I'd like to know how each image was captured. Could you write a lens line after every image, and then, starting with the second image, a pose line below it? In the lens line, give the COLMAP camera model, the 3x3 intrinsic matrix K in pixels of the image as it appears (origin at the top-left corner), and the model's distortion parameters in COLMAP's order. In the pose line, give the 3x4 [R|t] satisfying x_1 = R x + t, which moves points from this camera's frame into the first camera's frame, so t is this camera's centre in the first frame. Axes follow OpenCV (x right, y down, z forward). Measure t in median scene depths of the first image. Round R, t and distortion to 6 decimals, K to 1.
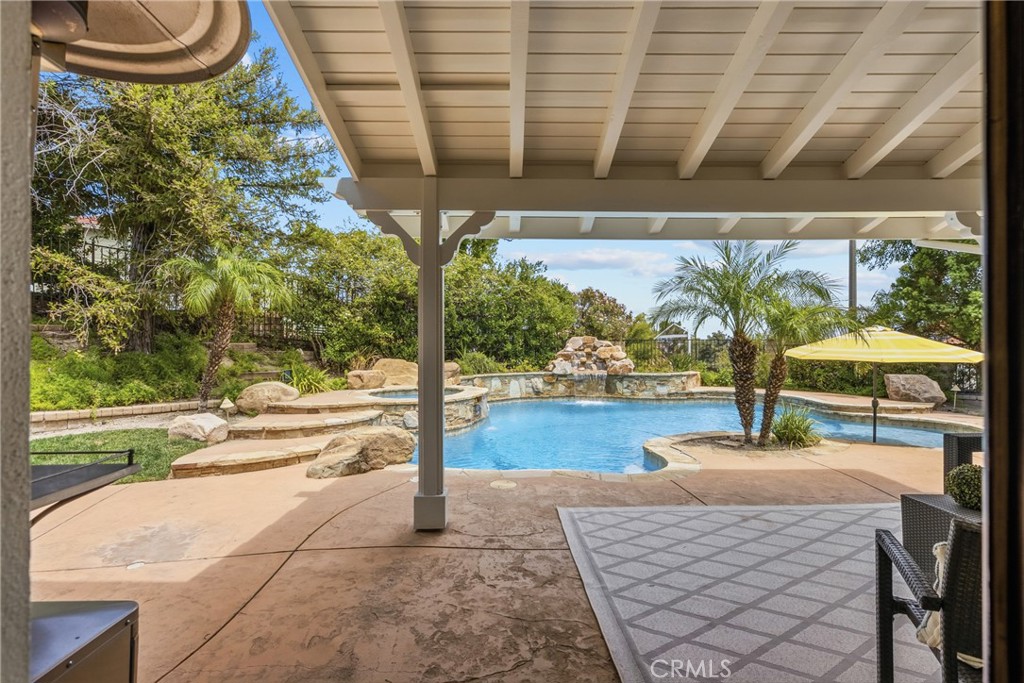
lens RADIAL K [[478.4, 0, 506.3], [0, 478.4, 345.1], [0, 0, 1]] dist [0.002825, 0.001510]
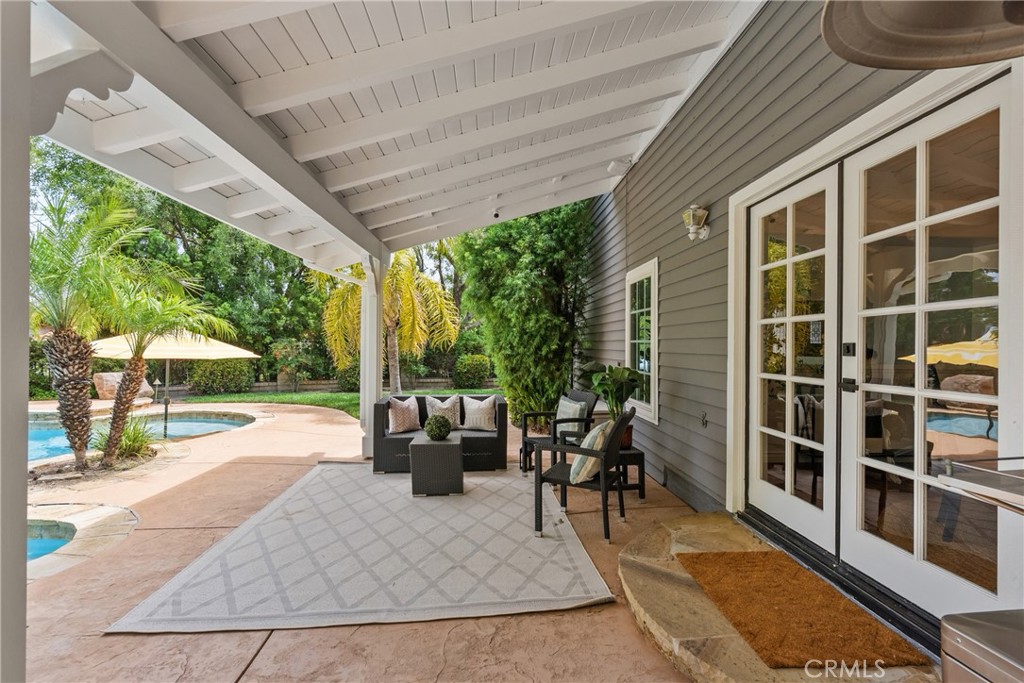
lens RADIAL K [[478.4, 0, 508.4], [0, 478.4, 343.9], [0, 0, 1]] dist [0.002825, 0.001510]
pose [[-0.080092, 0.004698, 0.996776, -0.498751], [-0.008222, 0.999952, -0.005374, 0.000931], [-0.996754, -0.008626, -0.080049, 0.583657]]
